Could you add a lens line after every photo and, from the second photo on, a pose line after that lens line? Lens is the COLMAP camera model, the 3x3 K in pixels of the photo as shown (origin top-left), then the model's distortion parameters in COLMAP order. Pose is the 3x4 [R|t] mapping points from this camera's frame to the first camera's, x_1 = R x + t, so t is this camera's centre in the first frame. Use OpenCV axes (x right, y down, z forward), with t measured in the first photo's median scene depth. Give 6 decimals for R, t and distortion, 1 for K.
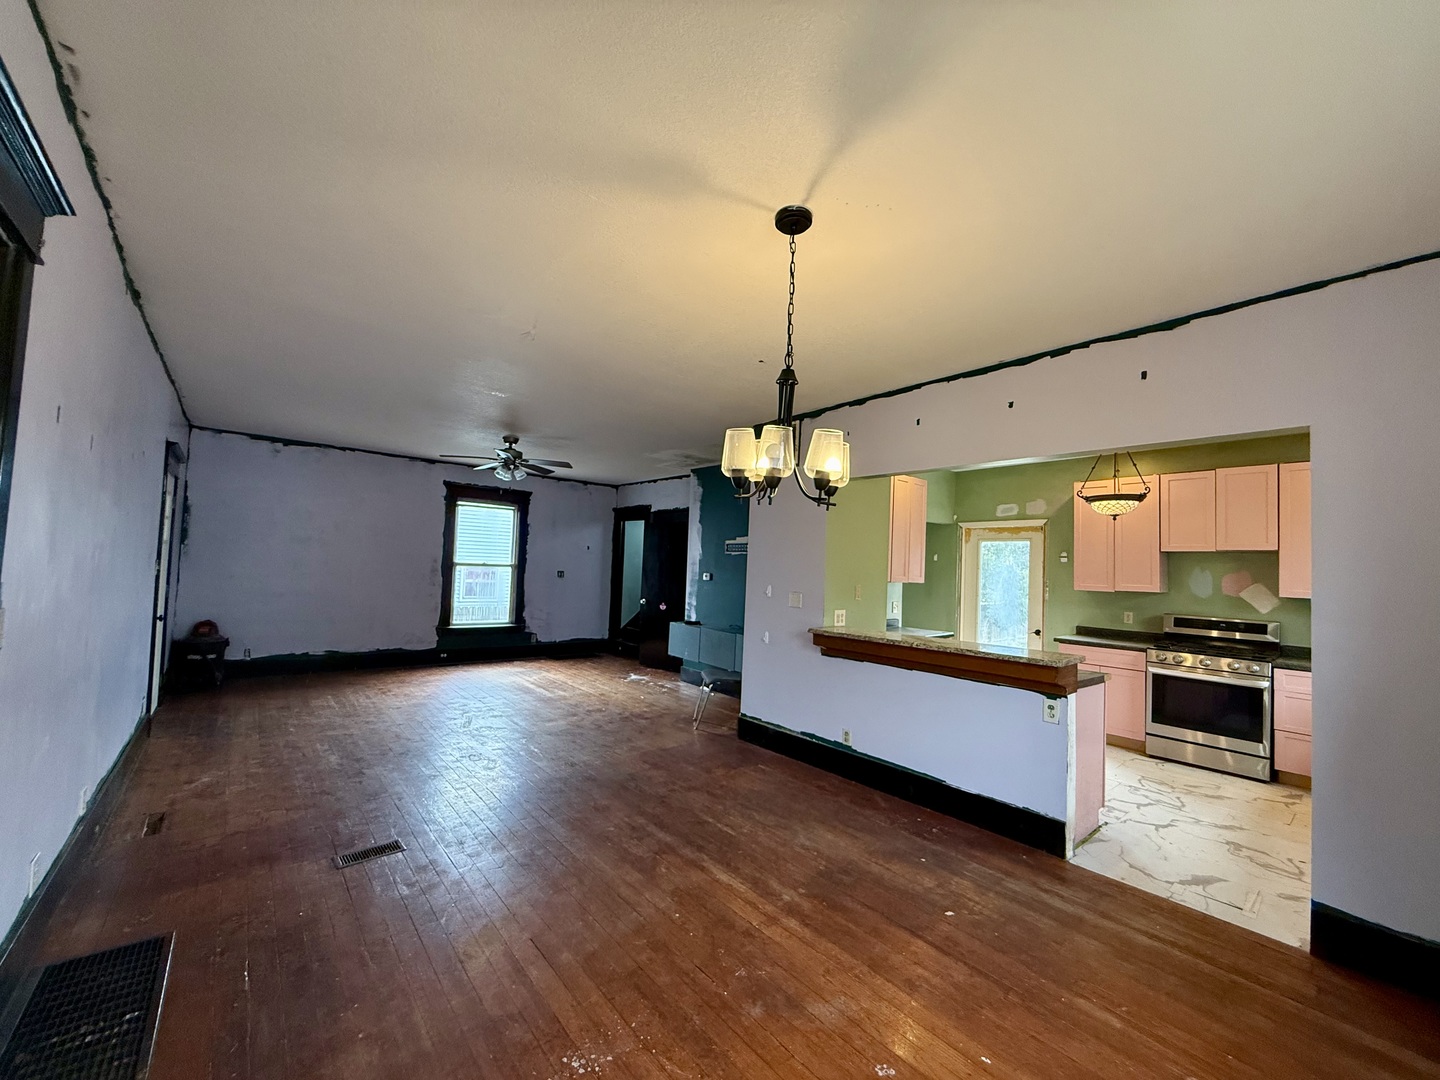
lens RADIAL K [[569.6, 0, 716.1], [0, 569.6, 541.8], [0, 0, 1]] dist [-0.000697, -0.000546]
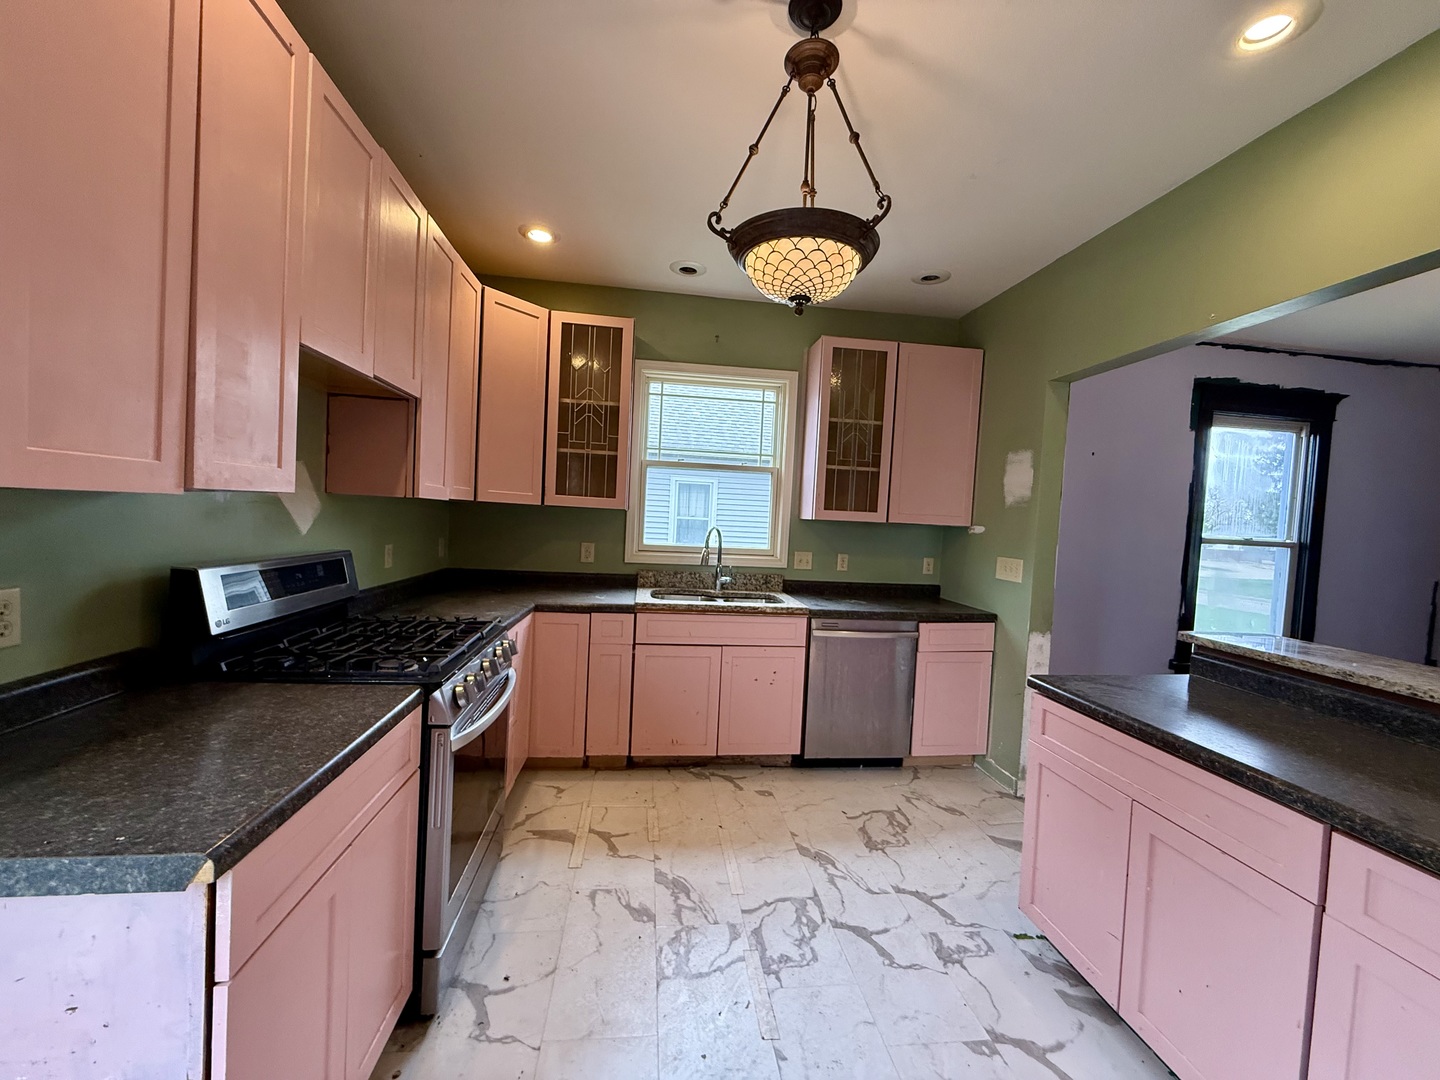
lens RADIAL K [[569.6, 0, 719.6], [0, 569.6, 541.8], [0, 0, 1]] dist [-0.000697, -0.000546]
pose [[-0.839111, -0.103176, 0.534086, 0.482532], [-0.105785, 0.994053, 0.025833, 0.088647], [-0.533575, -0.034822, -0.845035, 1.182725]]
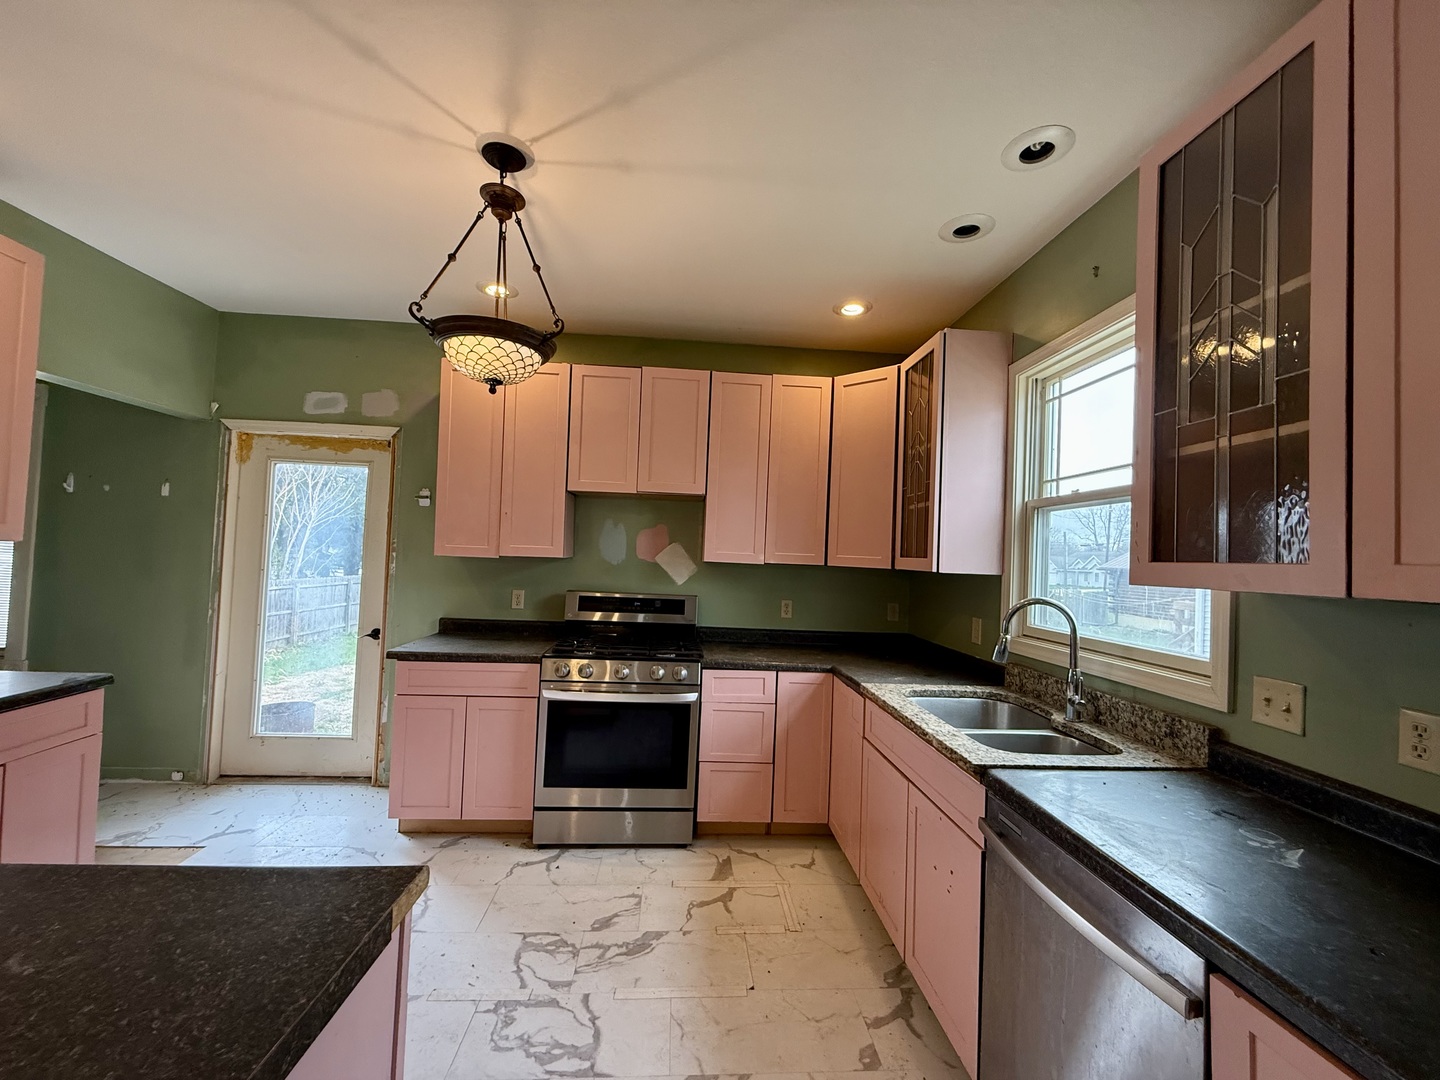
lens RADIAL K [[569.6, 0, 717.0], [0, 569.6, 541.5], [0, 0, 1]] dist [-0.000697, -0.000546]
pose [[0.586643, 0.005002, 0.809831, 0.403776], [-0.051828, 0.998163, 0.031379, 0.046807], [-0.808186, -0.060380, 0.585824, 0.539531]]
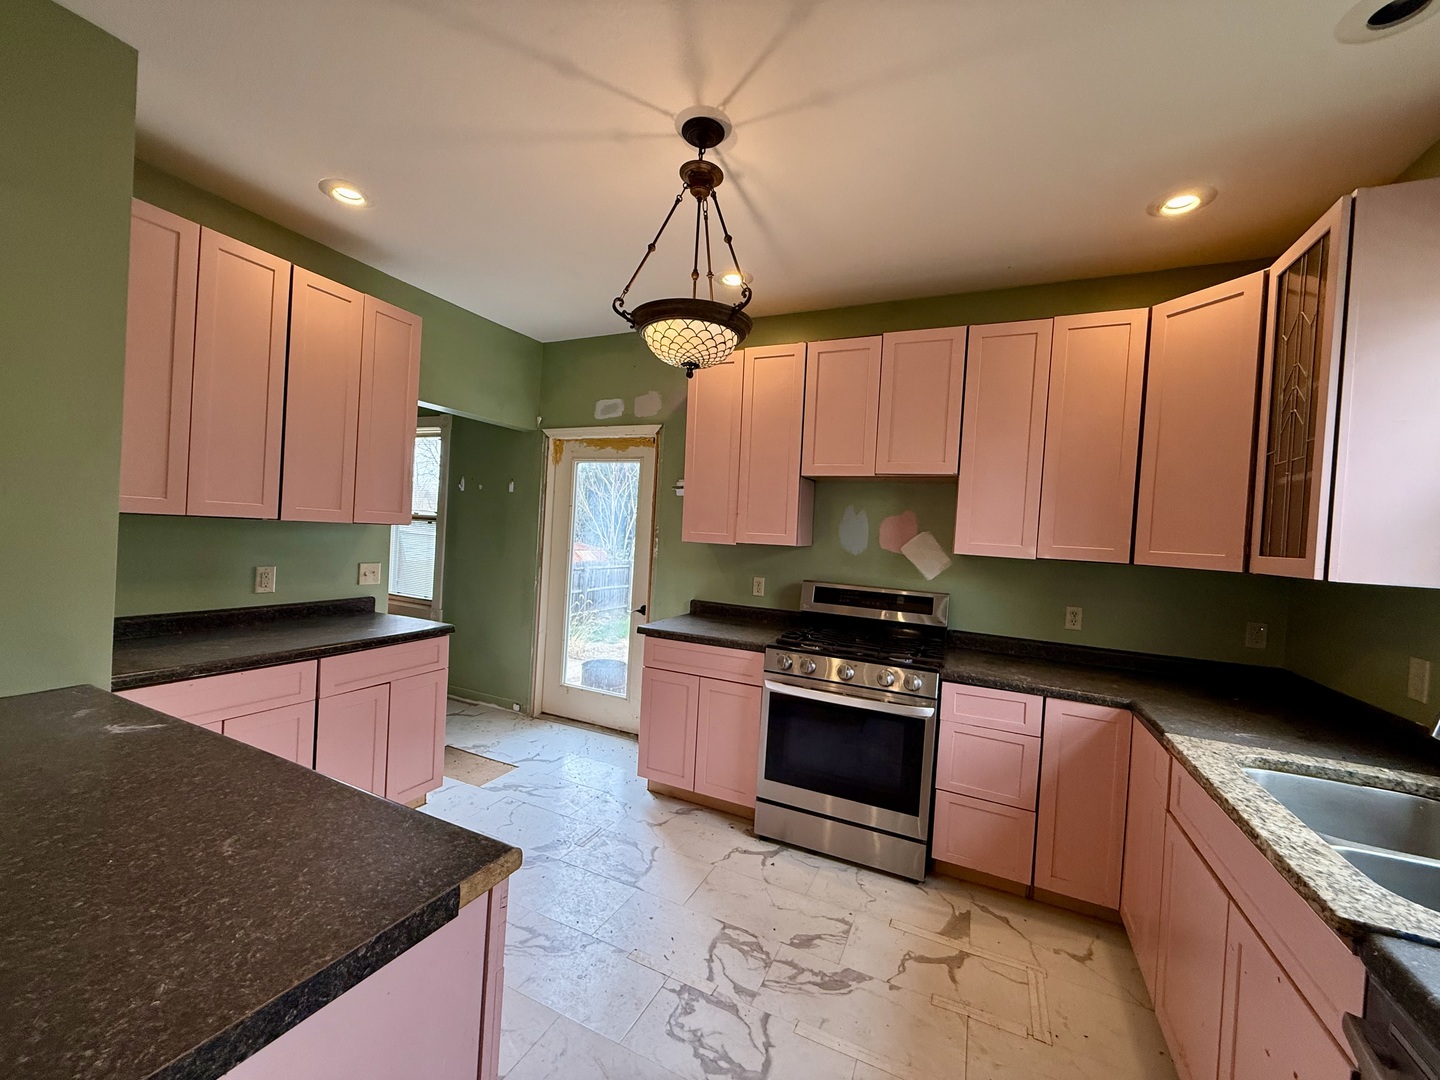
lens RADIAL K [[569.6, 0, 716.8], [0, 569.6, 541.3], [0, 0, 1]] dist [-0.000697, -0.000546]
pose [[0.906101, 0.005759, 0.423023, 0.482124], [-0.039838, 0.996626, 0.071765, 0.048164], [-0.421182, -0.081879, 0.903273, 0.532166]]
